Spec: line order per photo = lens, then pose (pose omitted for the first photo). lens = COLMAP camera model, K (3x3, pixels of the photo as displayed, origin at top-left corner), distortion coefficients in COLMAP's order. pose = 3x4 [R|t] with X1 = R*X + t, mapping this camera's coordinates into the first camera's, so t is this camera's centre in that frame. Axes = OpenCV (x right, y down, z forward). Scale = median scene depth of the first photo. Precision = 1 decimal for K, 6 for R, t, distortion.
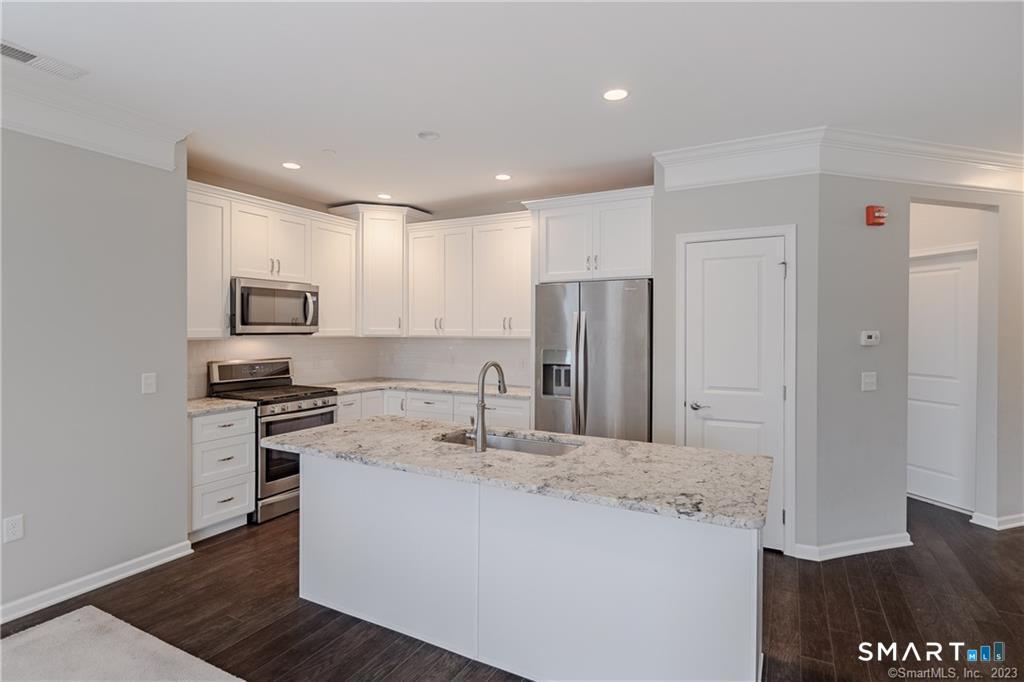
lens RADIAL K [[518.3, 0, 514.2], [0, 518.3, 335.3], [0, 0, 1]] dist [0.000806, 0.000350]
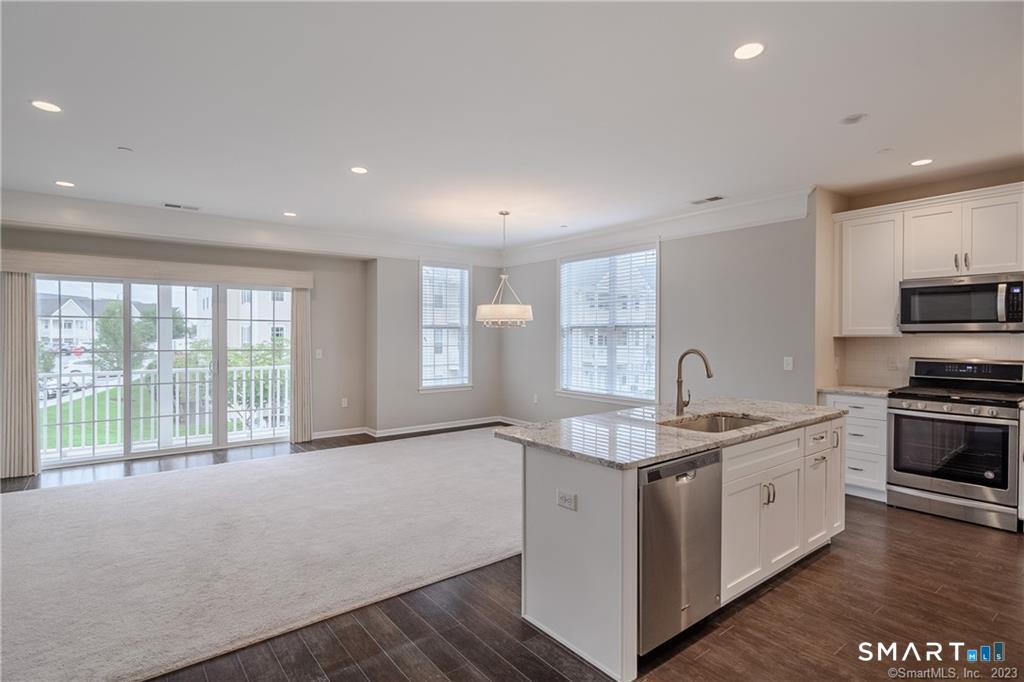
lens RADIAL K [[518.3, 0, 514.2], [0, 518.3, 335.3], [0, 0, 1]] dist [0.000806, 0.000350]
pose [[-0.404925, 0.001697, -0.914348, 0.787020], [-0.010331, 0.999926, 0.006431, 0.005803], [0.914291, 0.012050, -0.404878, 0.685581]]
